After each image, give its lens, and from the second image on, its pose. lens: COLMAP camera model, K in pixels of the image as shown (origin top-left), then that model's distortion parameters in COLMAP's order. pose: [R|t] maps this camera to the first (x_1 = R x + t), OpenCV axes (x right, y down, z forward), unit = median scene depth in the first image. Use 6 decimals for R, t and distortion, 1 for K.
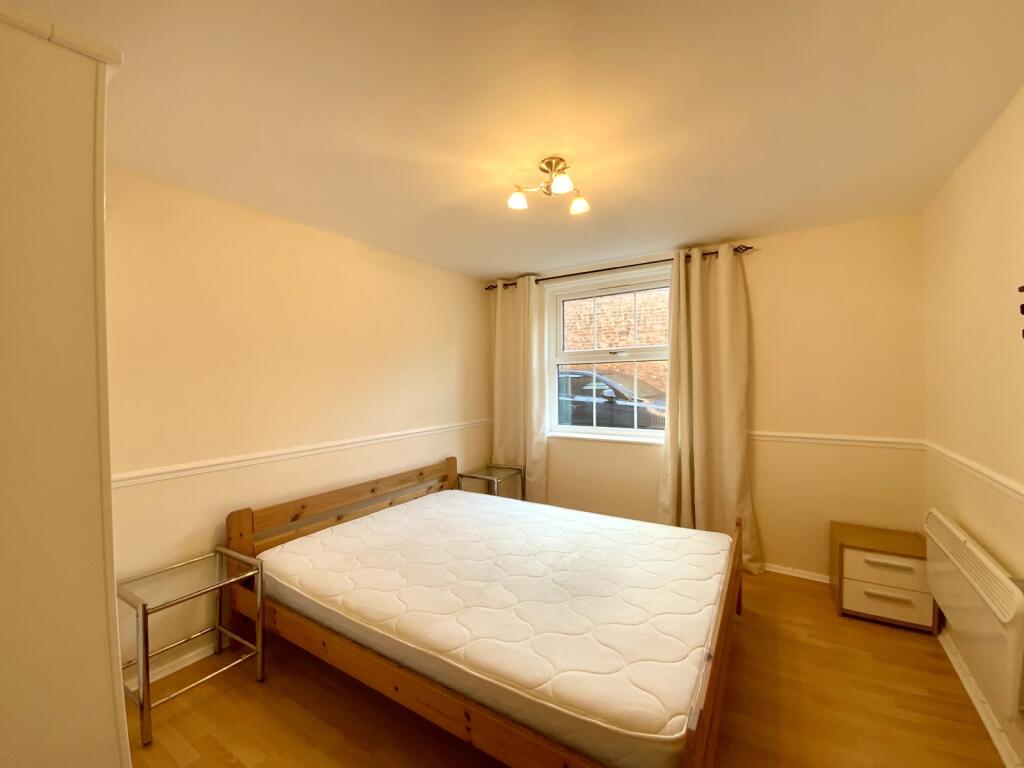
lens RADIAL K [[422.0, 0, 512.0], [0, 422.0, 384.0], [0, 0, 1]] dist [0.019244, -0.000140]
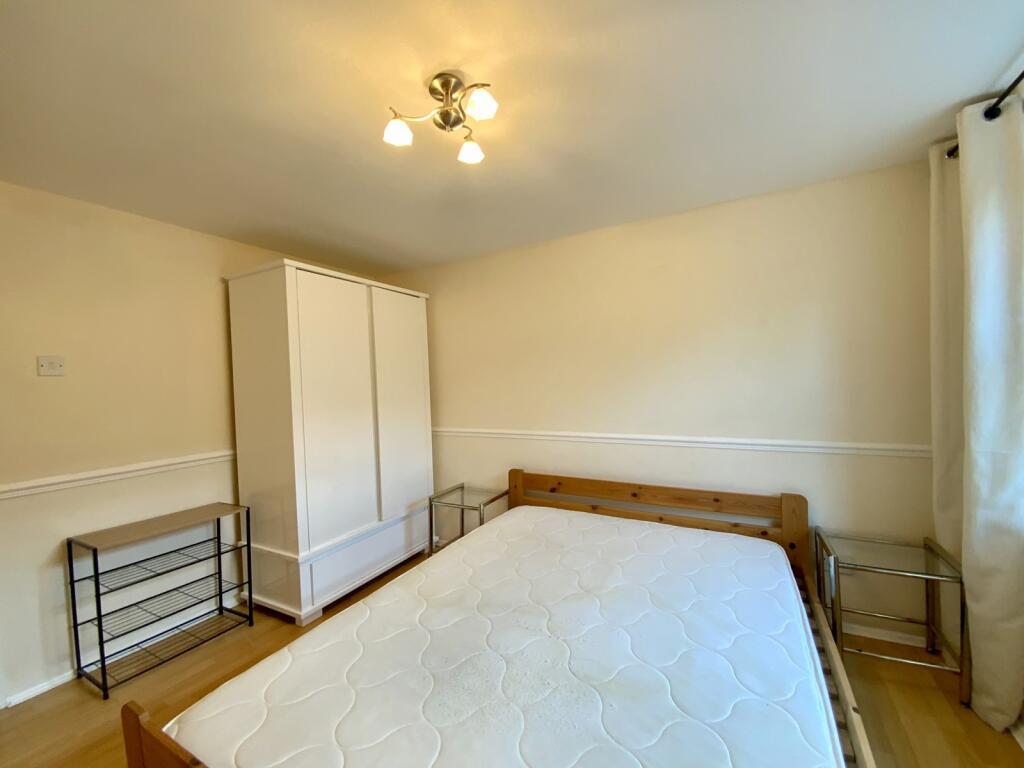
lens RADIAL K [[422.0, 0, 512.0], [0, 422.0, 384.0], [0, 0, 1]] dist [0.019244, -0.000140]
pose [[0.077128, 0.020913, -0.996802, 0.537393], [0.009594, 0.999718, 0.021716, -0.007017], [0.996975, -0.011238, 0.076906, 0.660087]]
